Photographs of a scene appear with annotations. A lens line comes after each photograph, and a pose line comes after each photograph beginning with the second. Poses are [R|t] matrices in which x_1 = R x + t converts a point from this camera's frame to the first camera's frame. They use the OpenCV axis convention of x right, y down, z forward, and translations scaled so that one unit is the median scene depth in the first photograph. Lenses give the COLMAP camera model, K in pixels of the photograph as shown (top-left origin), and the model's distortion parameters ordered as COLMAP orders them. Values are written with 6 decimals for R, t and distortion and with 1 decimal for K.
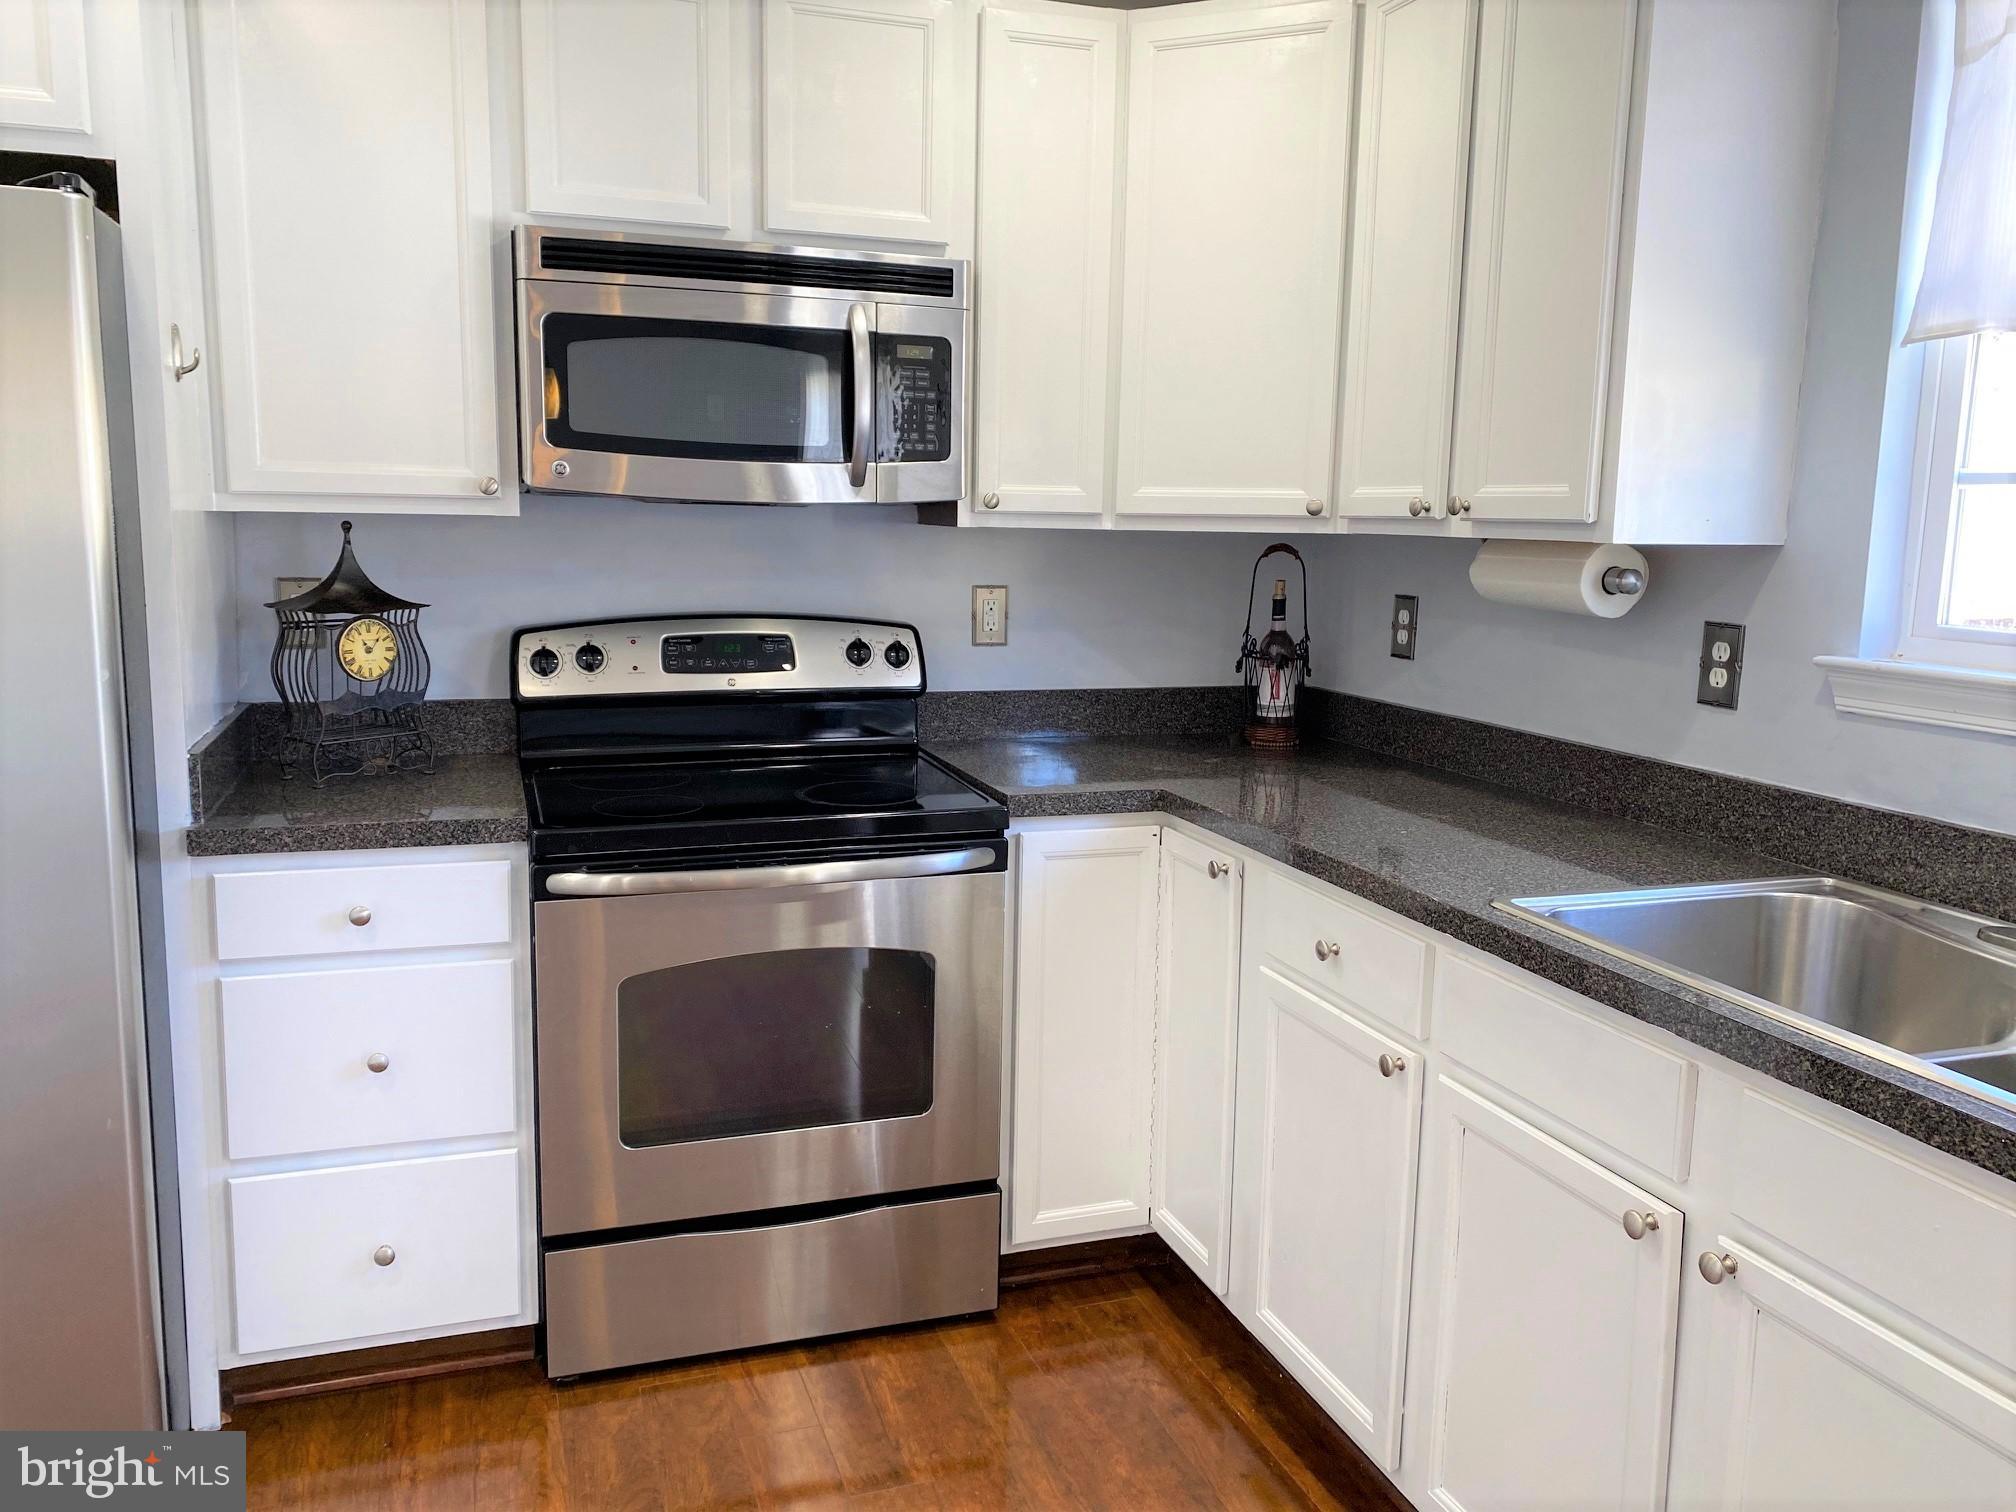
lens RADIAL K [[1528.4, 0, 999.3], [0, 1528.4, 758.9], [0, 0, 1]] dist [0.015876, -0.021288]
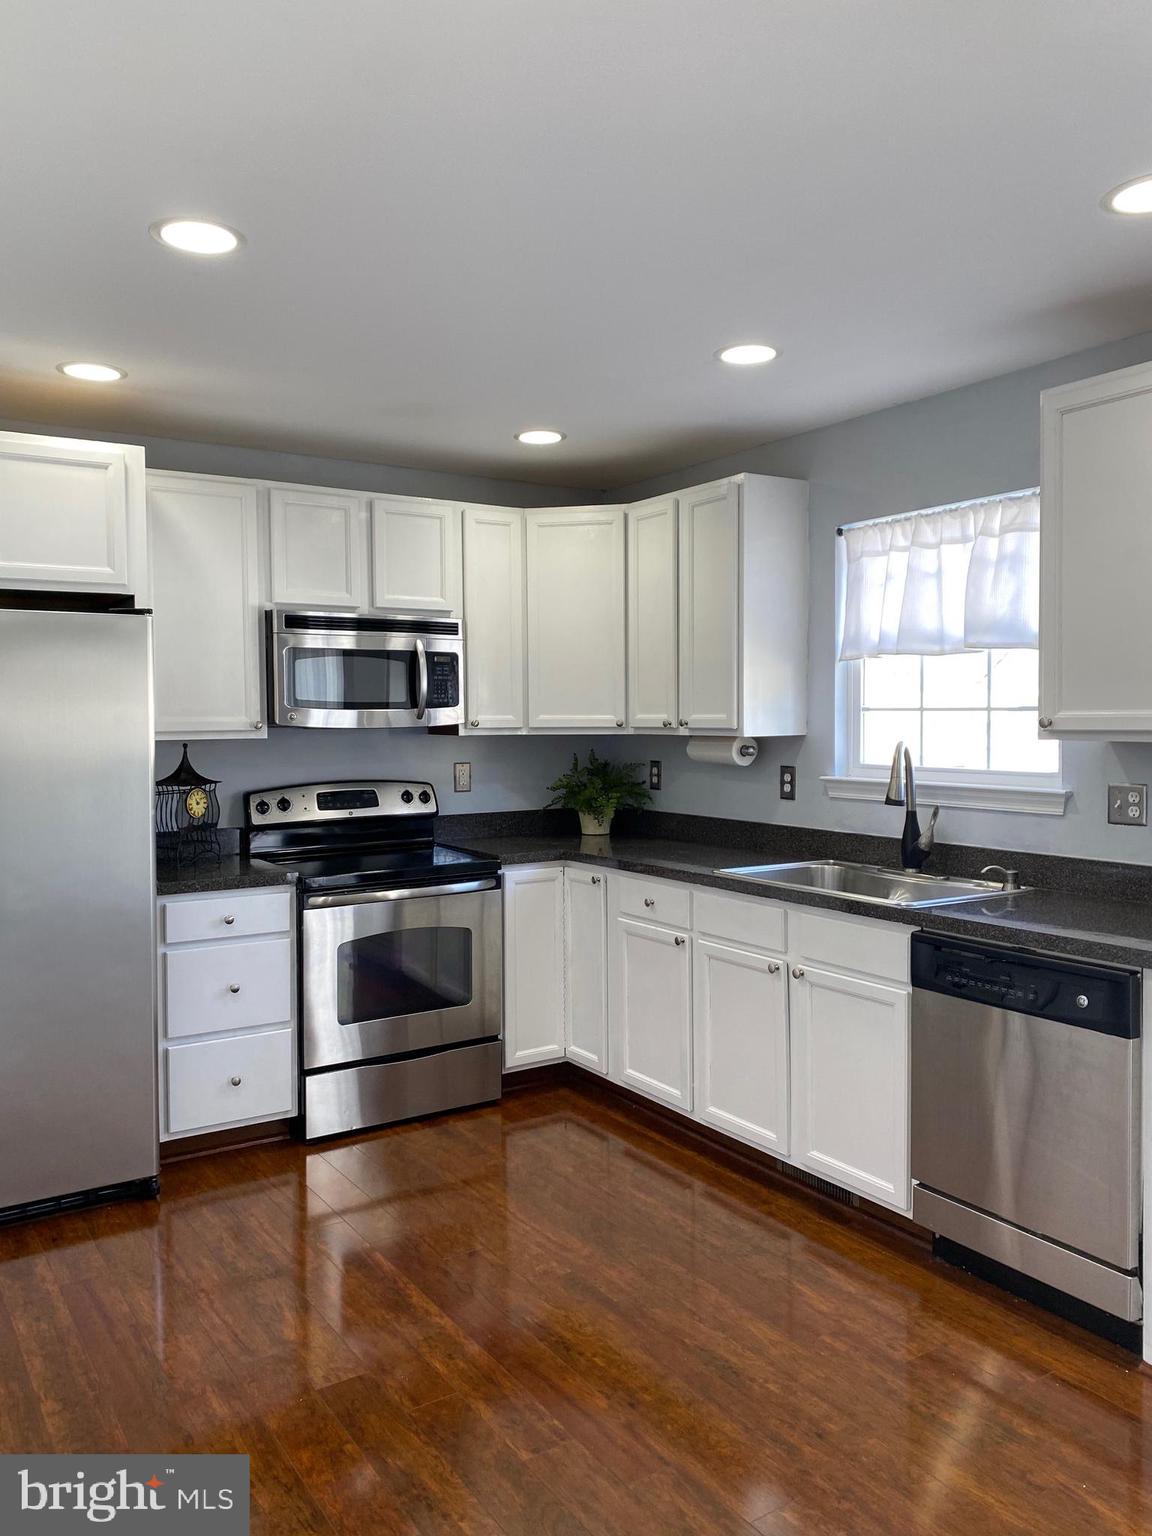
lens RADIAL K [[1164.5, 0, 574.7], [0, 1164.5, 763.1], [0, 0, 1]] dist [0.015876, -0.021288]
pose [[0.969772, -0.036551, 0.241261, -0.293784], [0.063559, 0.992425, -0.105129, 0.076839], [-0.235591, 0.117285, 0.964749, -0.686279]]
